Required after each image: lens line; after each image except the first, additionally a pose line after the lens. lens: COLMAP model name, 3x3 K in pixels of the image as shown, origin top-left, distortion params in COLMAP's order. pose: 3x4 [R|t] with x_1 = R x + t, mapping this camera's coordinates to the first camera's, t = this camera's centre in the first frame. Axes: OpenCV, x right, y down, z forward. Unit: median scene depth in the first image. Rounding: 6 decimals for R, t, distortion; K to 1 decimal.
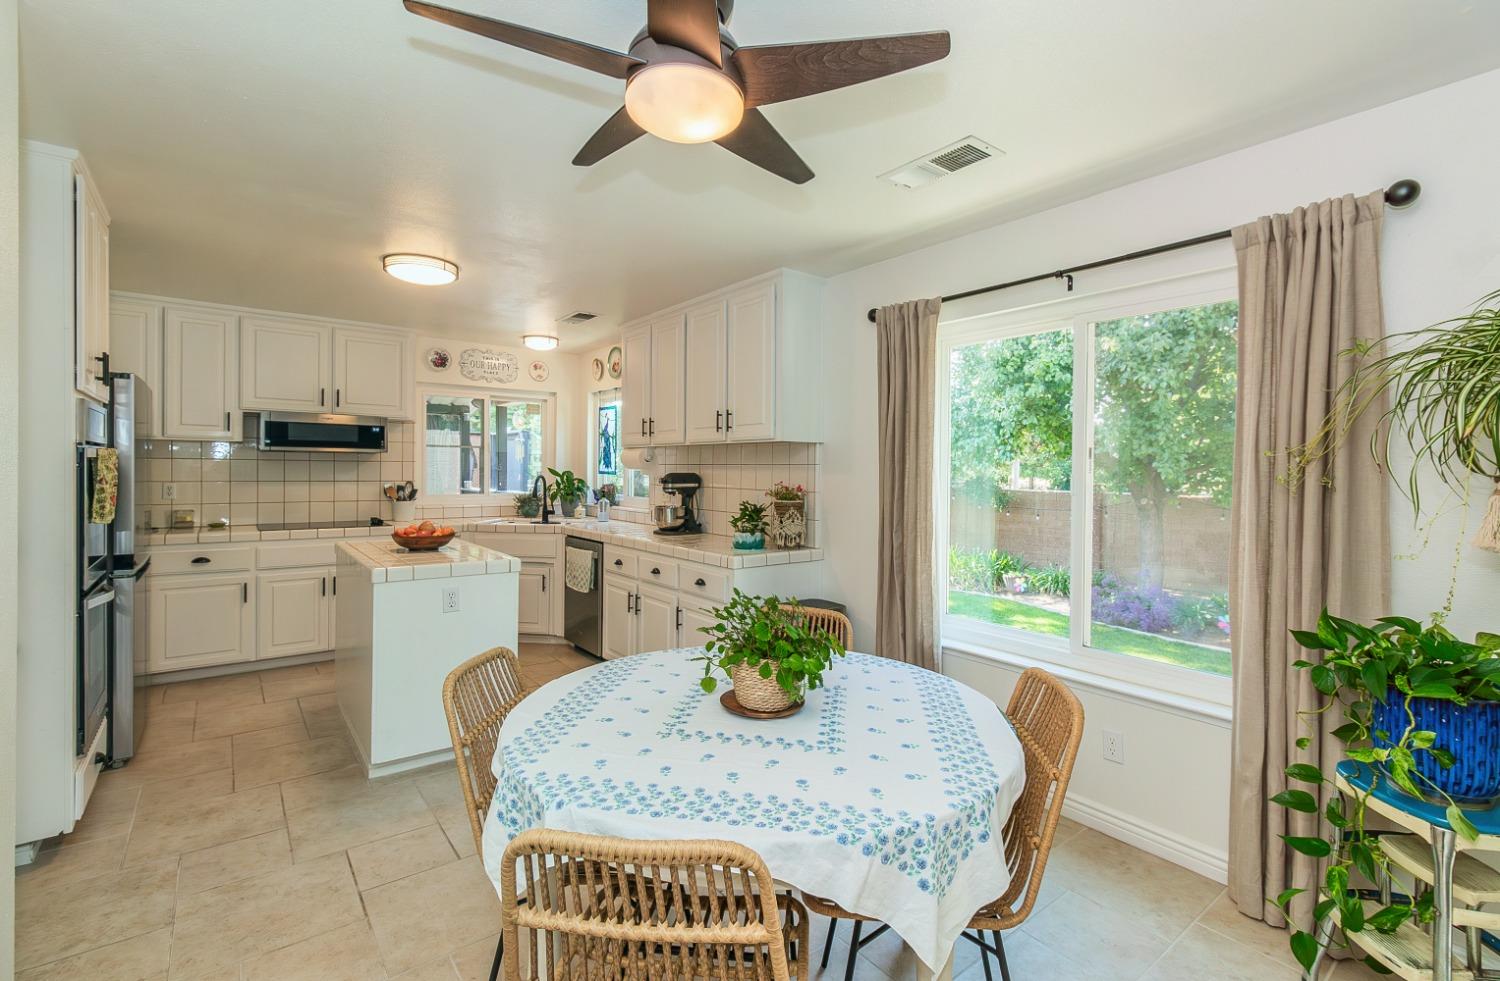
lens RADIAL K [[672.4, 0, 750.2], [0, 672.4, 476.4], [0, 0, 1]] dist [0.005012, 0.000275]
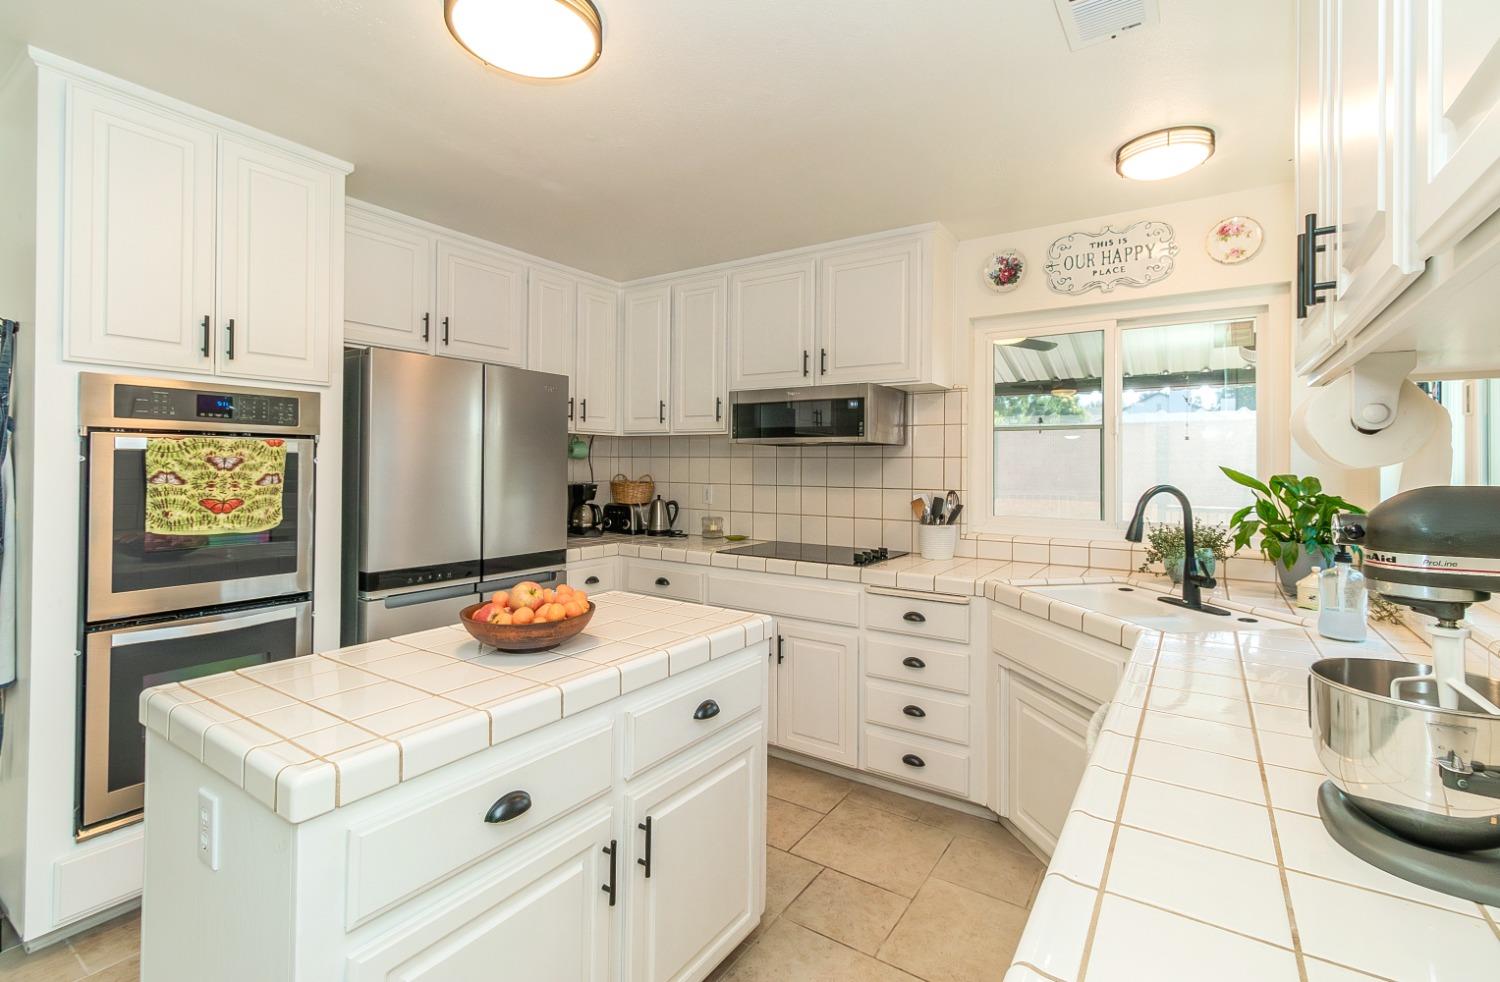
lens RADIAL K [[669.1, 0, 750.9], [0, 669.1, 454.5], [0, 0, 1]] dist [0.000047, -0.000079]
pose [[0.312238, -0.022706, -0.949733, -0.013576], [-0.015293, 0.999465, -0.028923, -0.005390], [0.949881, 0.023556, 0.311724, 0.750621]]
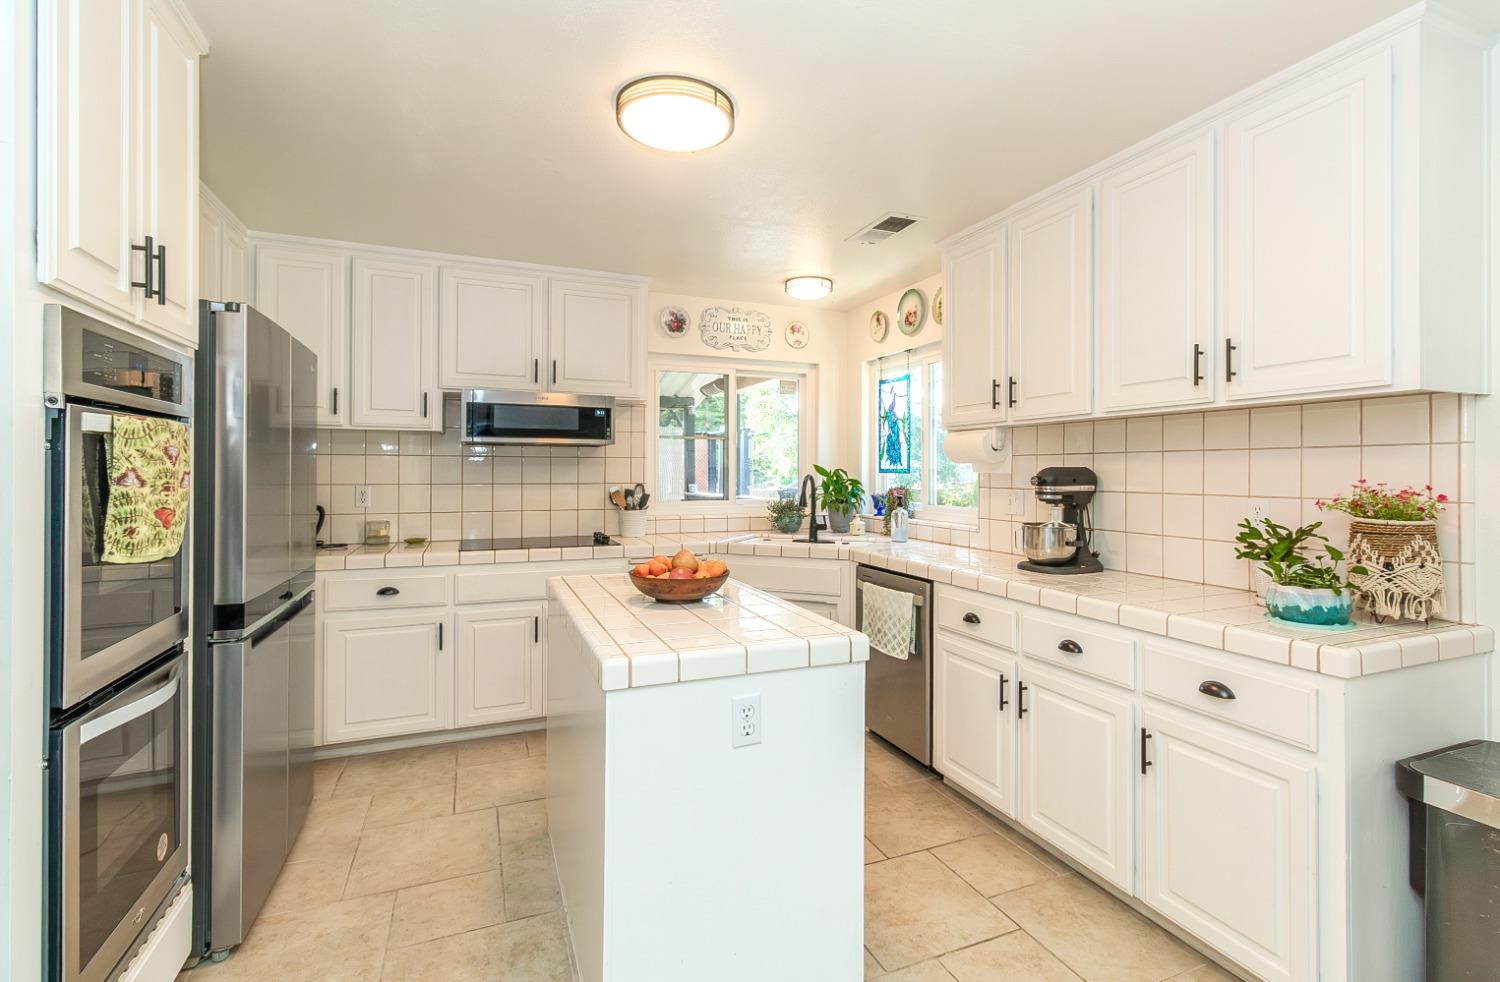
lens RADIAL K [[691.8, 0, 771.4], [0, 691.8, 469.3], [0, 0, 1]] dist [-0.001544, 0.000265]
pose [[0.967220, -0.008558, -0.253794, -0.192408], [0.004525, 0.999854, -0.016470, 0.005136], [0.253898, 0.014782, 0.967118, 0.332741]]
